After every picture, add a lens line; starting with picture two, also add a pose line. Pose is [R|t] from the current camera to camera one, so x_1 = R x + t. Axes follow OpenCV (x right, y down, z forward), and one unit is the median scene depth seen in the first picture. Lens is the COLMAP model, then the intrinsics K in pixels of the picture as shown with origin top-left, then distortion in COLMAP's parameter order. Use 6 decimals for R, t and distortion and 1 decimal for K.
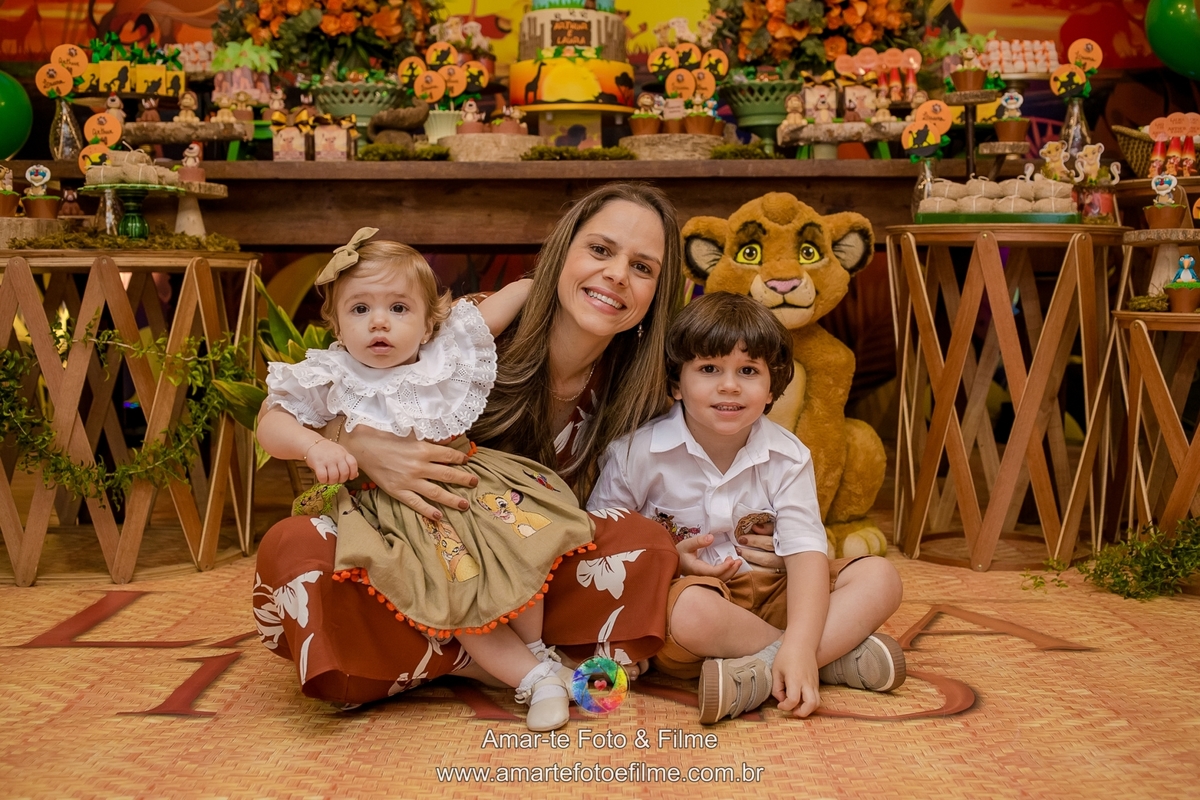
lens RADIAL K [[1399.4, 0, 600.0], [0, 1399.4, 400.0], [0, 0, 1]] dist [-0.067796, 0.047091]
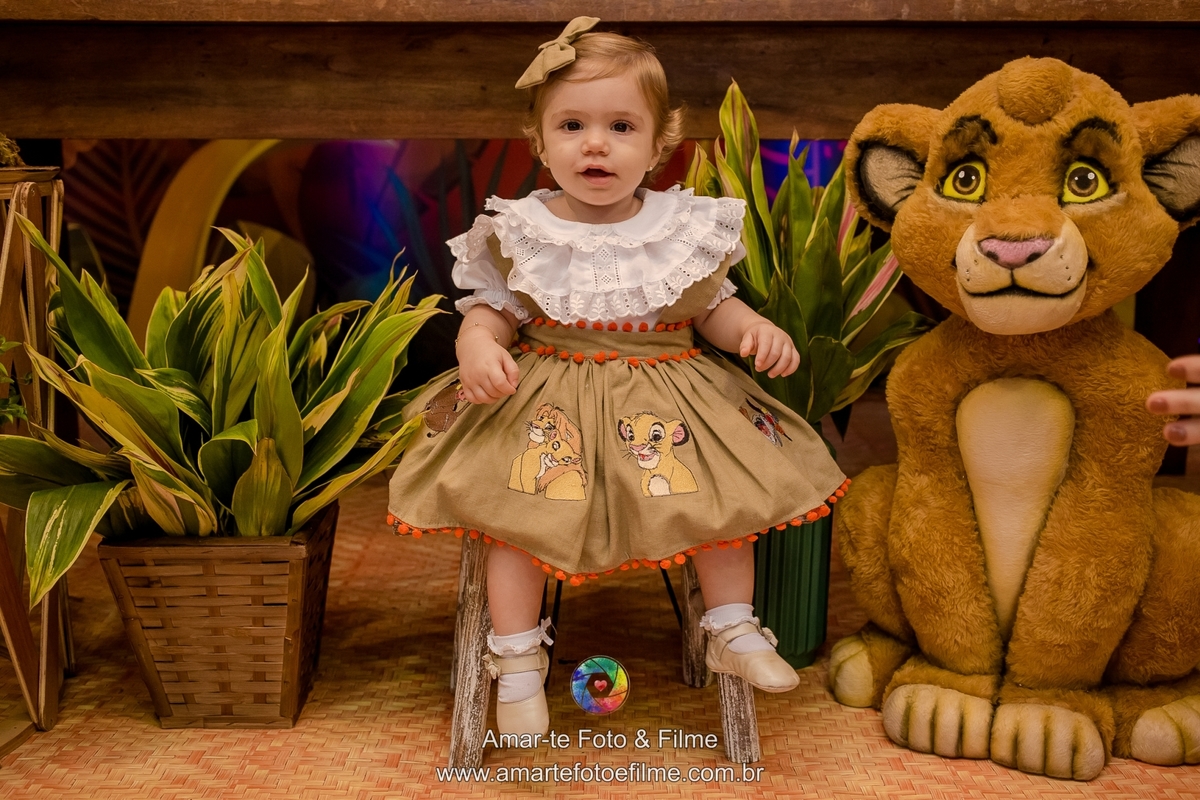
lens RADIAL K [[1399.4, 0, 600.0], [0, 1399.4, 400.0], [0, 0, 1]] dist [-0.067796, 0.047091]
pose [[0.940771, 0.068328, -0.332086, 0.156125], [-0.031232, 0.992783, 0.115790, -0.079494], [0.337601, -0.098560, 0.936115, 0.466423]]
